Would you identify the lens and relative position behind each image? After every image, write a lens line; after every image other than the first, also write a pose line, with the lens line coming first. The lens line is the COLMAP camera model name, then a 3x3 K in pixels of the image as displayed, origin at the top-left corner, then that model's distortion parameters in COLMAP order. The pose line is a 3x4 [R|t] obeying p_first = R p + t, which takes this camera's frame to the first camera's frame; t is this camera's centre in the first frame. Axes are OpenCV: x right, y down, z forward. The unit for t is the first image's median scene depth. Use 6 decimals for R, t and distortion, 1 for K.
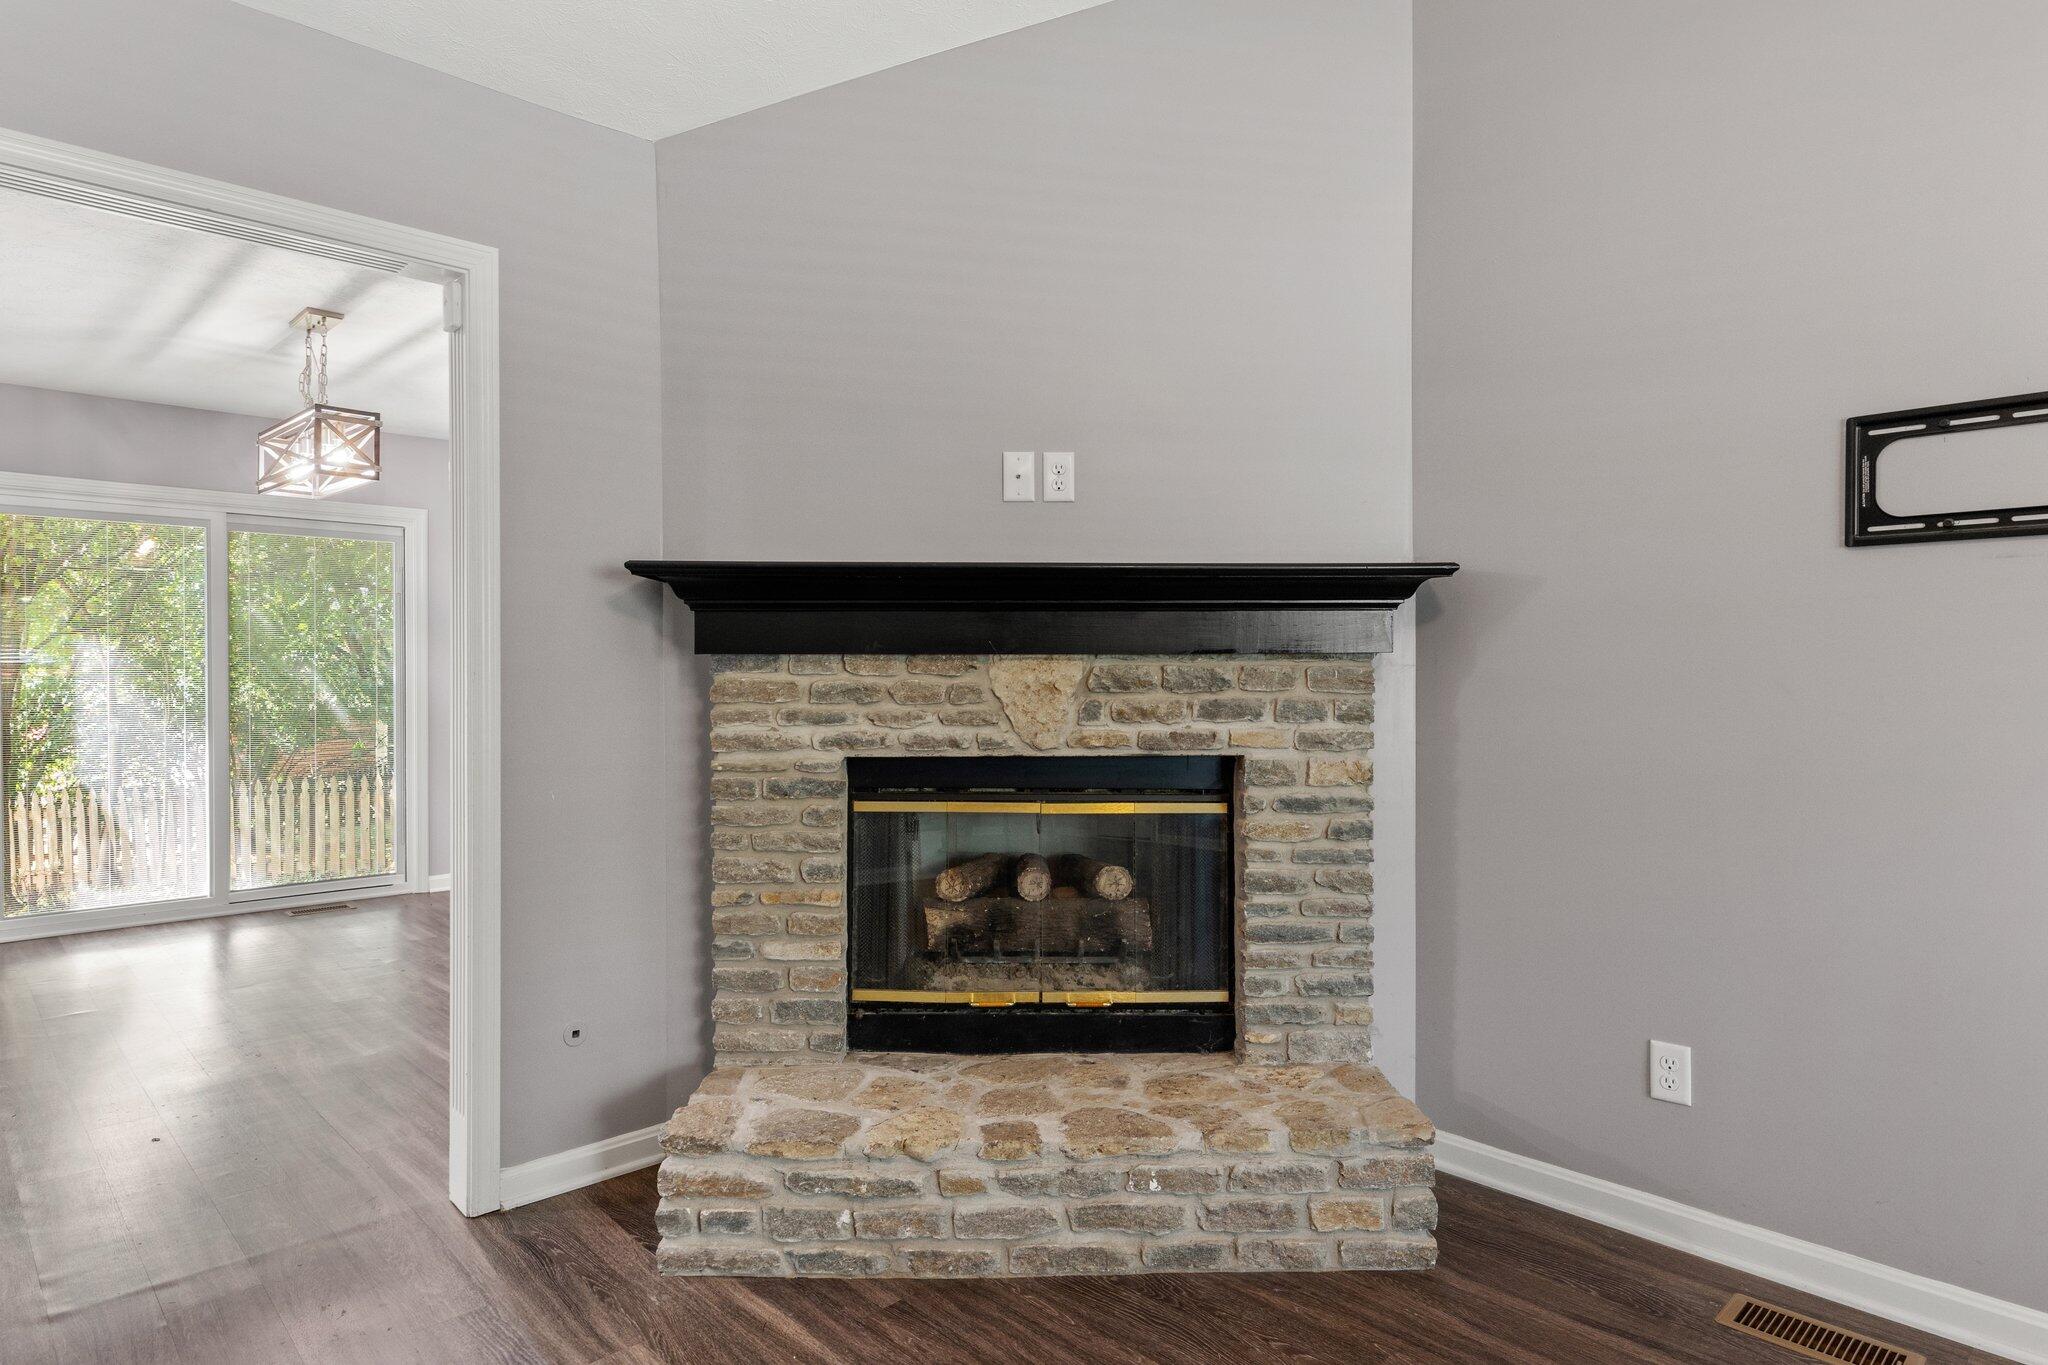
lens RADIAL K [[1184.4, 0, 1024.0], [0, 1184.4, 682.5], [0, 0, 1]] dist [0.005669, 0.001071]
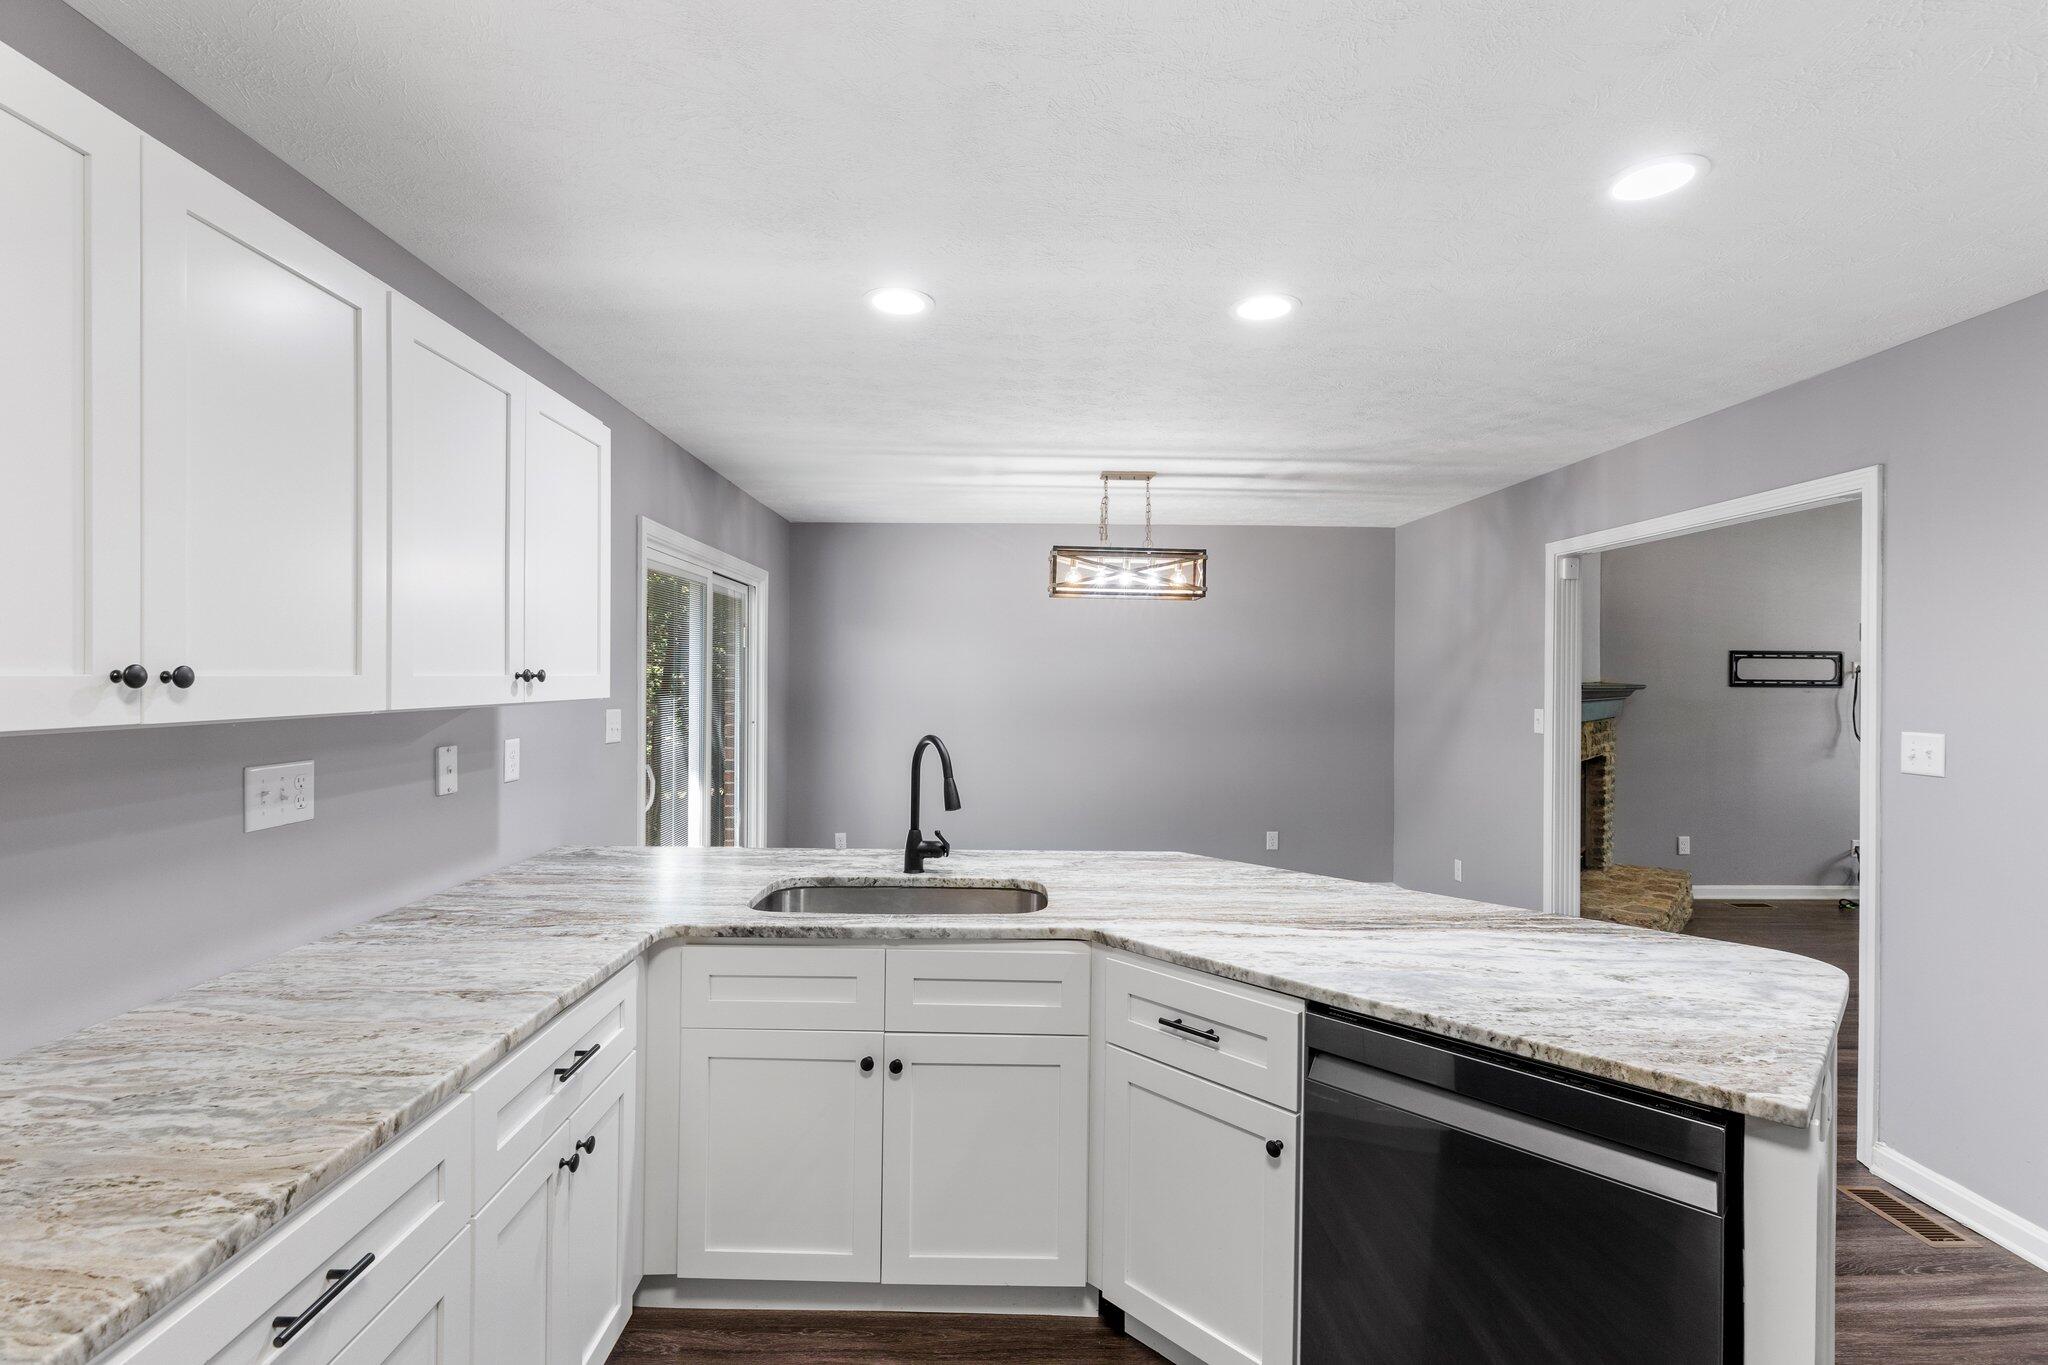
lens RADIAL K [[921.8, 0, 1019.7], [0, 921.8, 673.3], [0, 0, 1]] dist [-0.004370, -0.000939]
pose [[0.688364, 0.003738, 0.725356, -2.211176], [-0.000468, 0.999989, -0.004709, -0.112220], [-0.725365, 0.002902, 0.688358, 0.517215]]
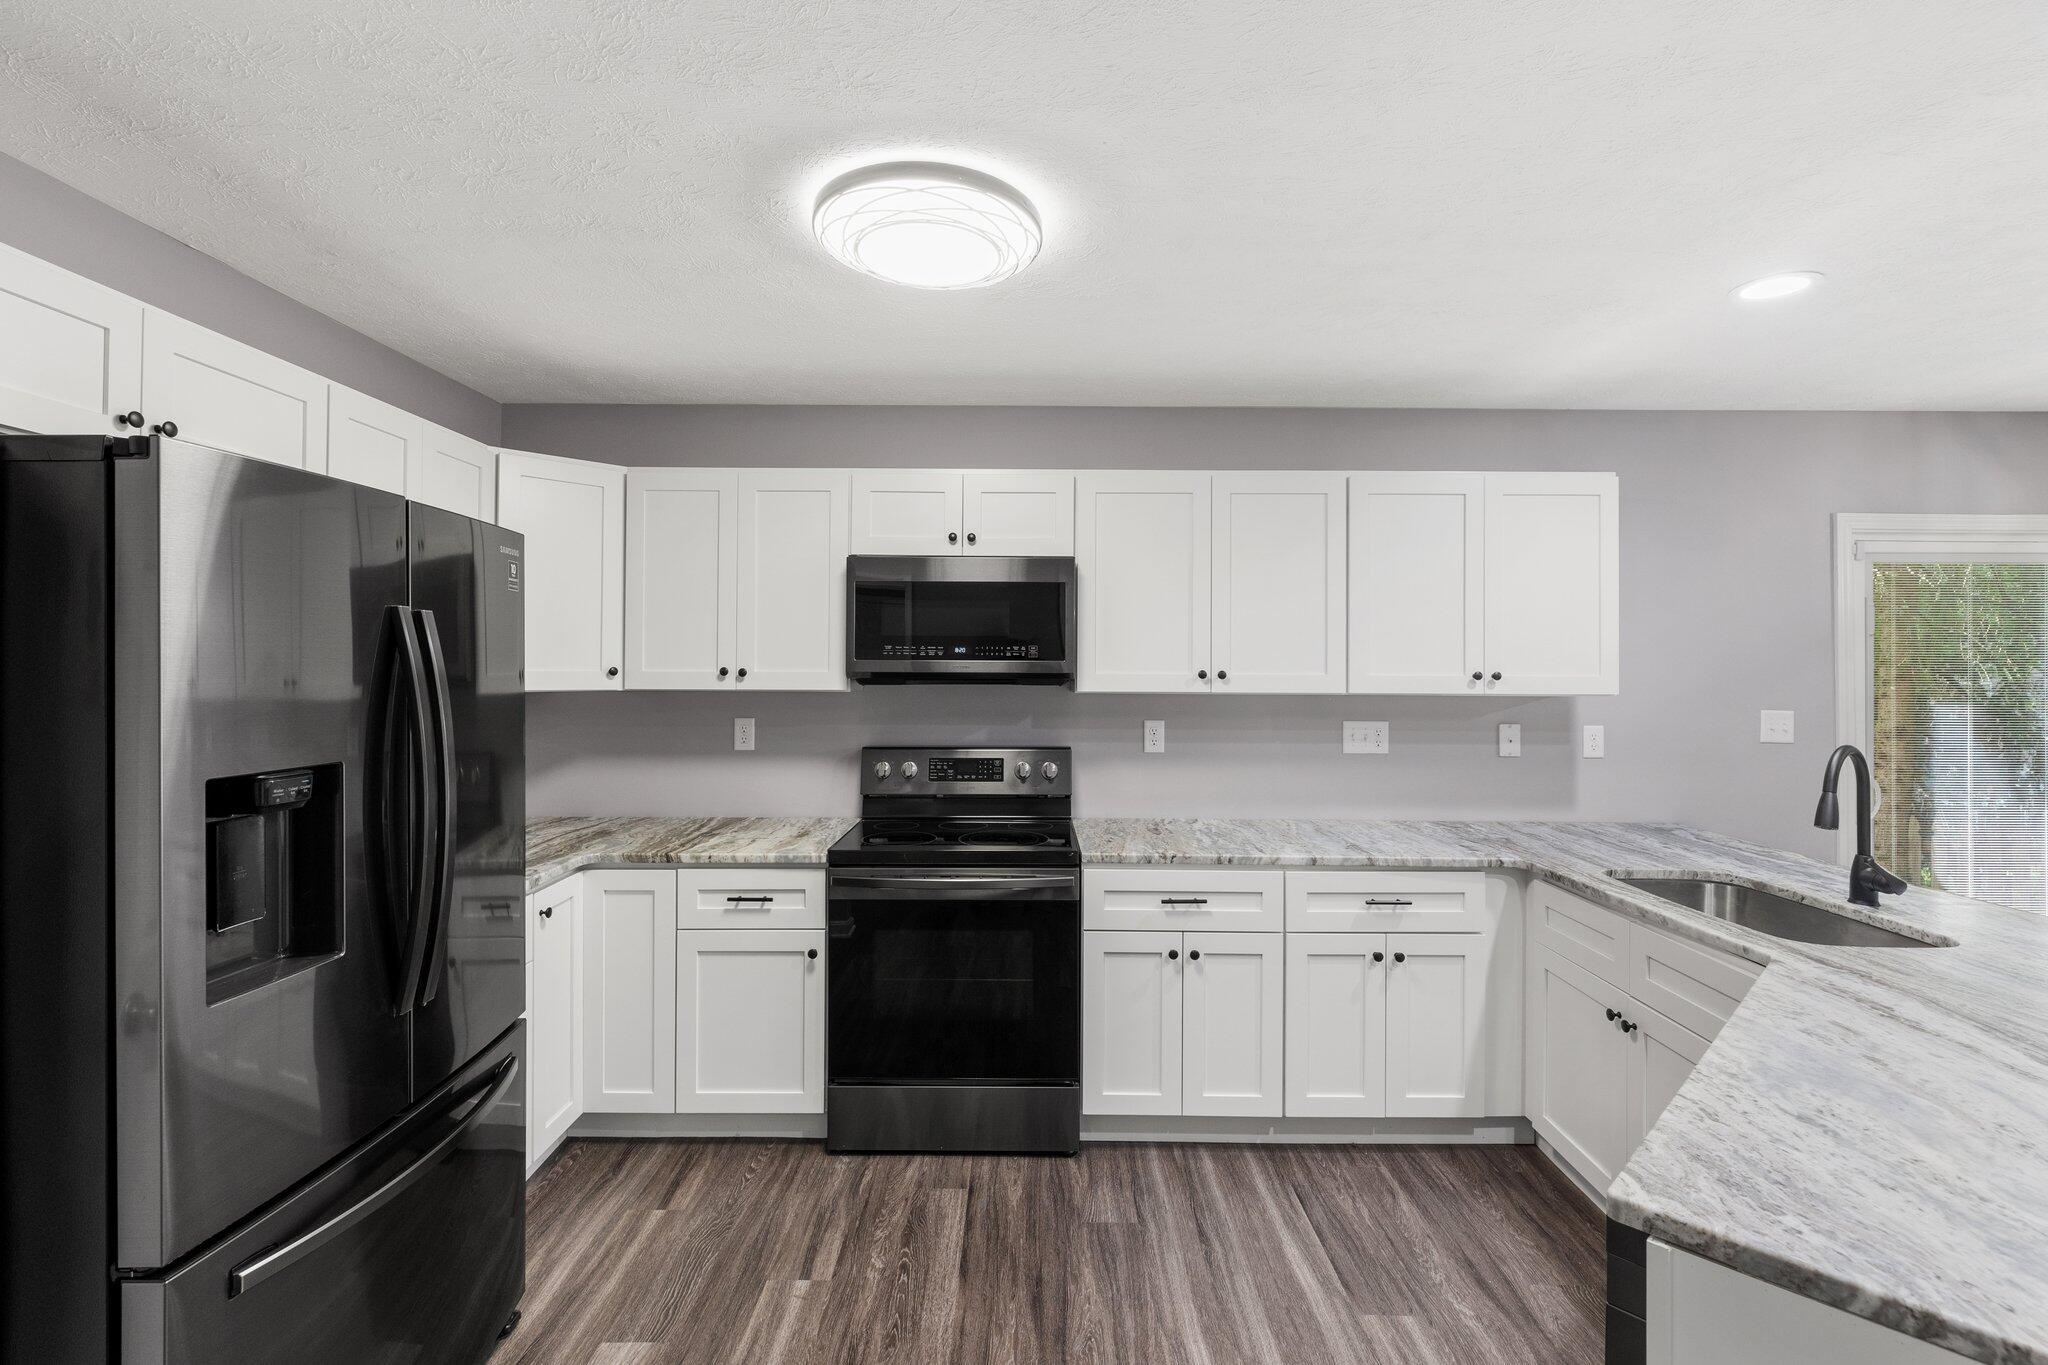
lens RADIAL K [[921.8, 0, 1019.7], [0, 921.8, 673.3], [0, 0, 1]] dist [-0.004370, -0.000939]
pose [[0.717132, 0.008295, -0.696888, -1.553067], [-0.008948, 0.999956, 0.002694, -0.115000], [0.696880, 0.004303, 0.717175, 0.117528]]
